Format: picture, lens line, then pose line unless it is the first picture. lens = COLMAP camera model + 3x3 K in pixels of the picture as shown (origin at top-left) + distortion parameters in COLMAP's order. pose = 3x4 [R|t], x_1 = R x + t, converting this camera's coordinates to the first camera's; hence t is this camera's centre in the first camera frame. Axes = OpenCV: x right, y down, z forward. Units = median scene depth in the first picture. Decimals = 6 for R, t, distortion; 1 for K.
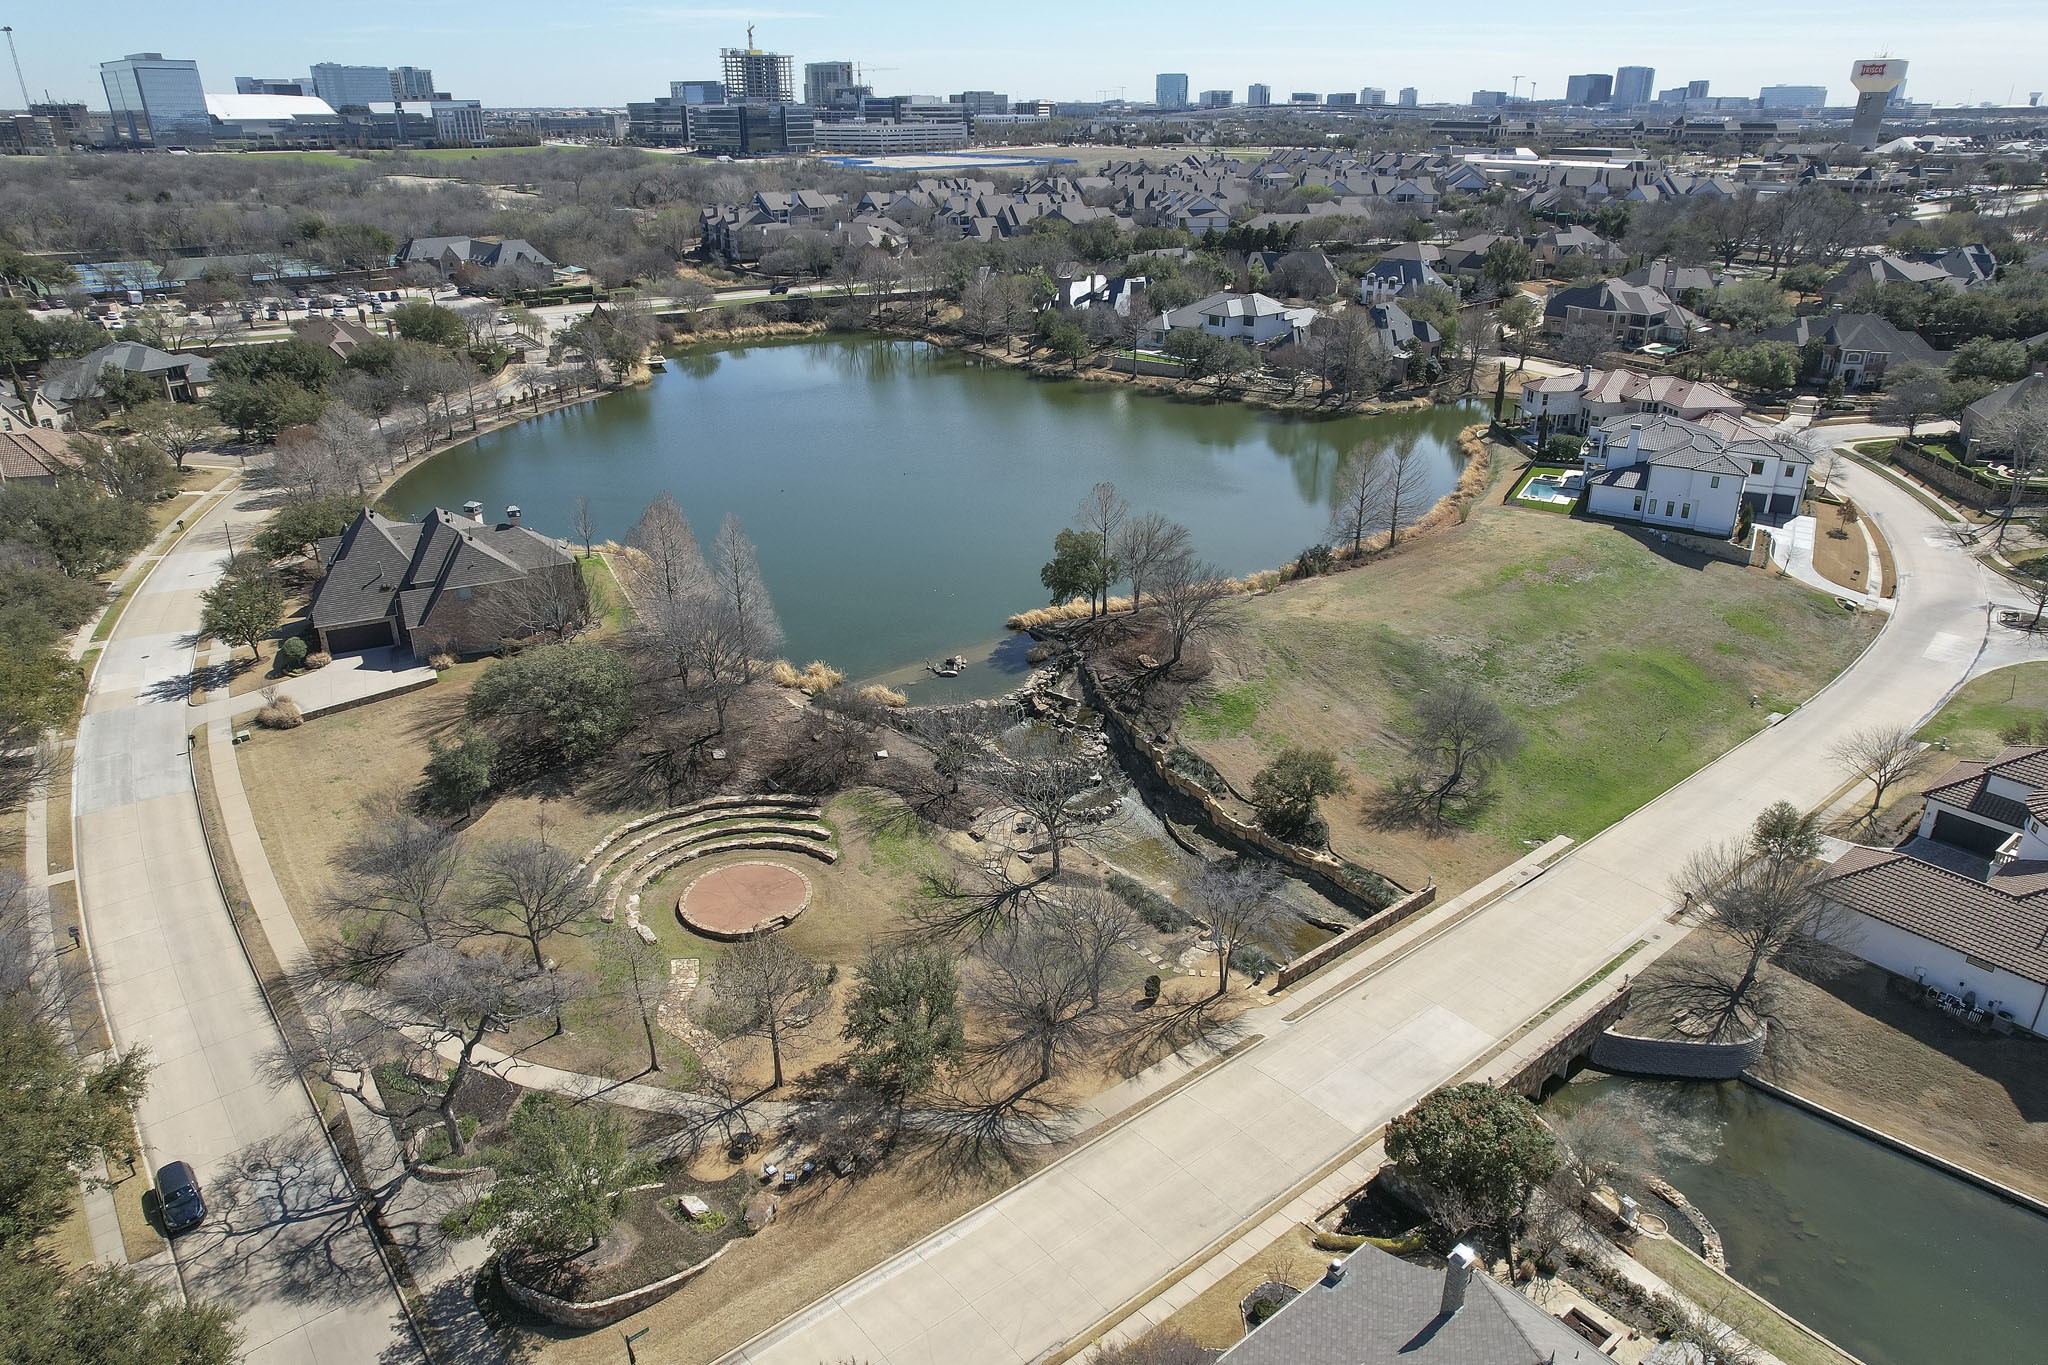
lens RADIAL K [[1282.4, 0, 1034.7], [0, 1282.4, 688.4], [0, 0, 1]] dist [-0.078187, 0.063652]
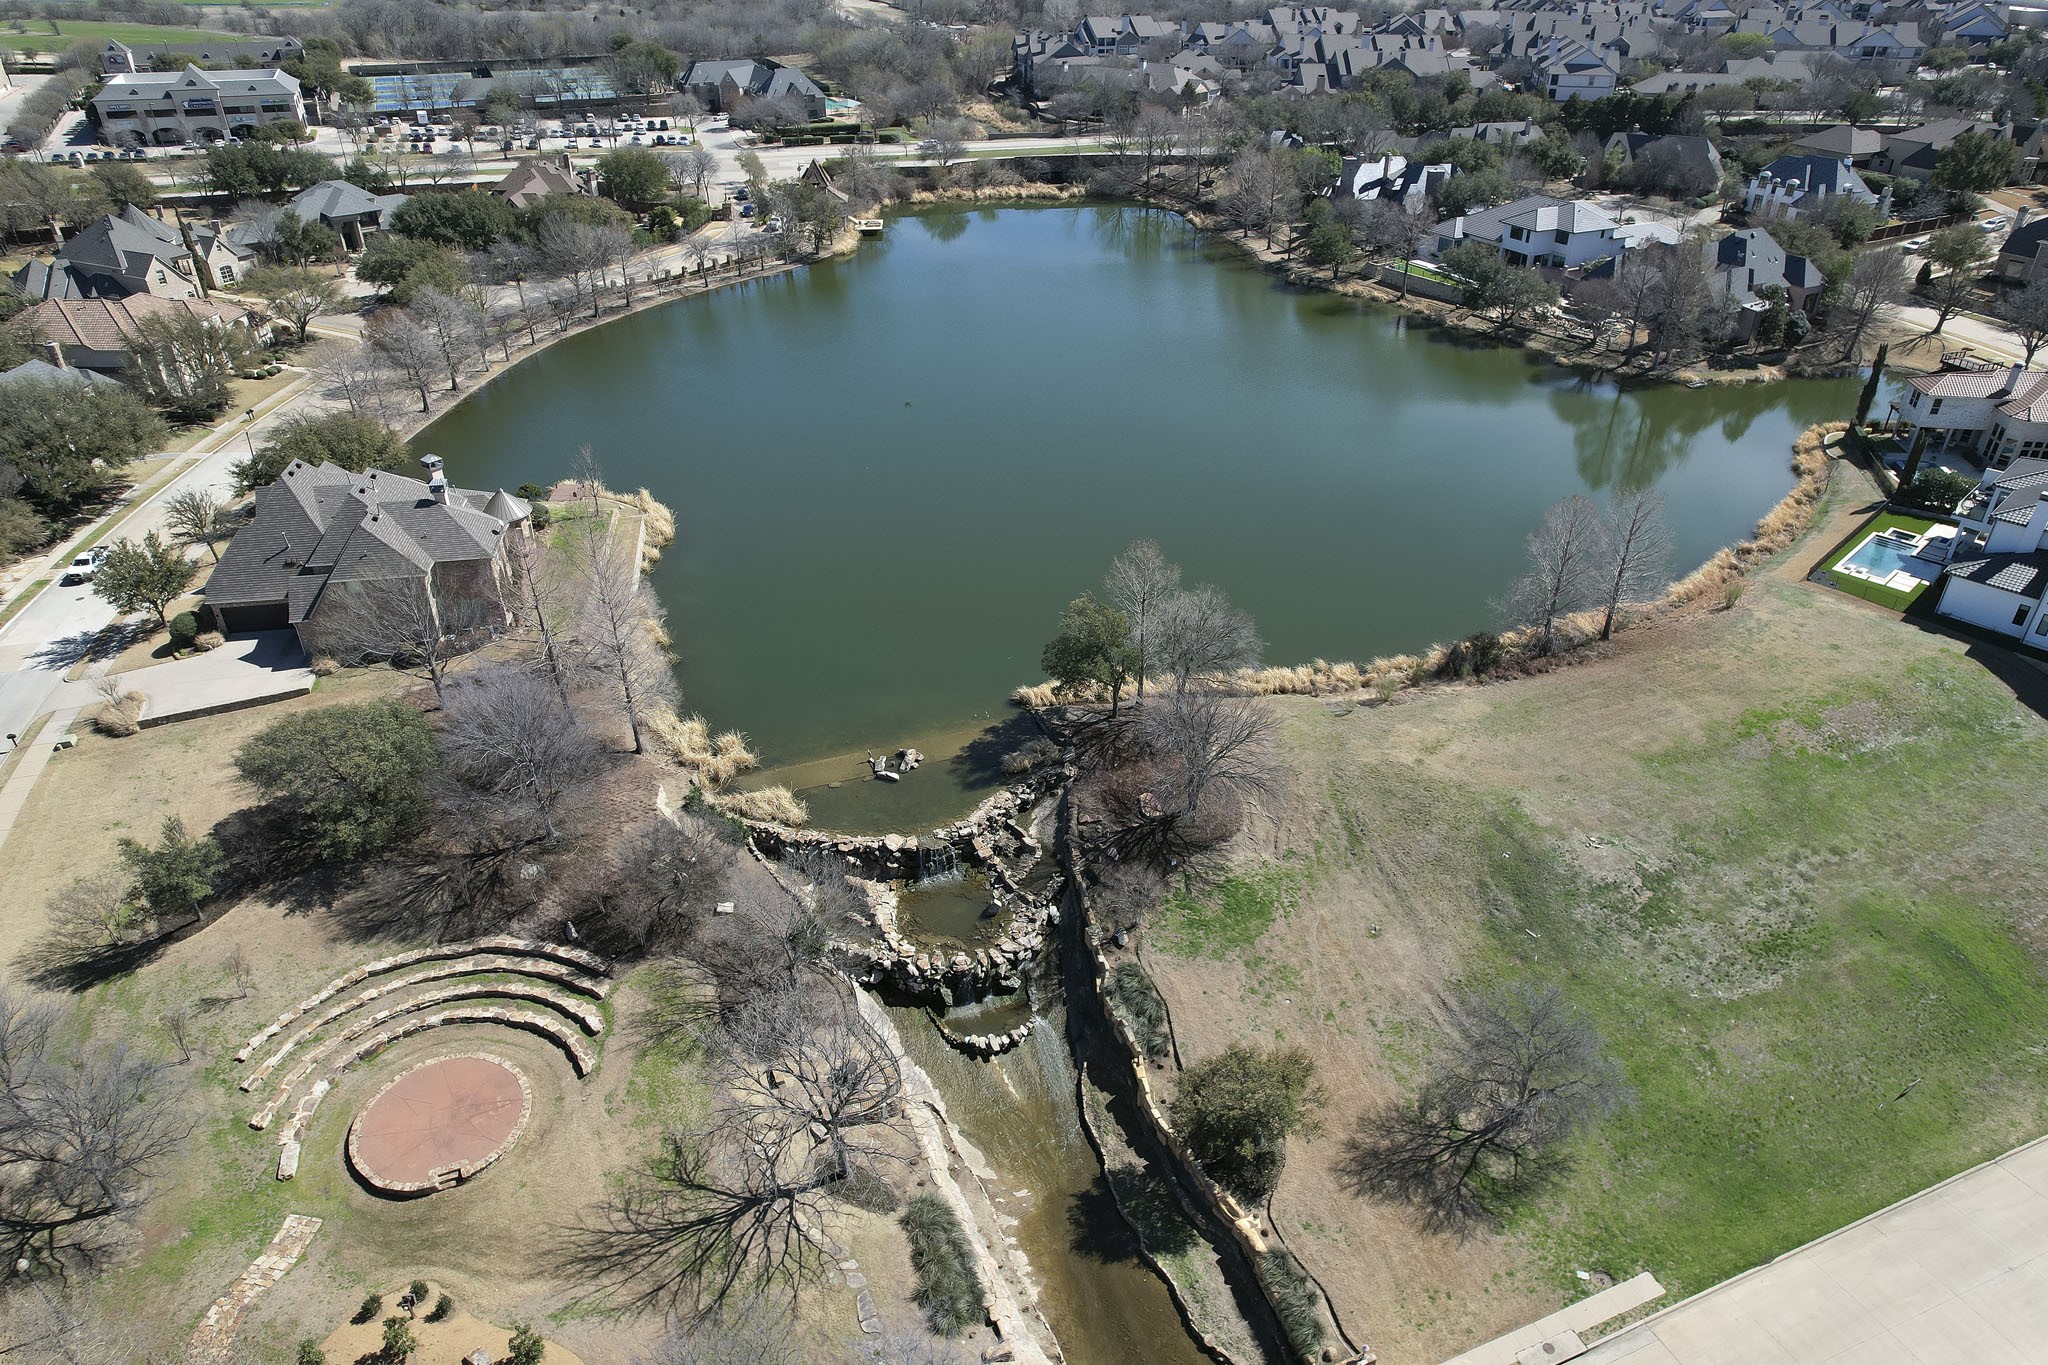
lens RADIAL K [[1282.4, 0, 1034.7], [0, 1282.4, 688.4], [0, 0, 1]] dist [-0.078187, 0.063652]
pose [[0.957440, 0.159281, -0.240703, 0.141000], [-0.127639, 0.981623, 0.141864, -0.134248], [0.258875, -0.105103, 0.960175, 0.219917]]
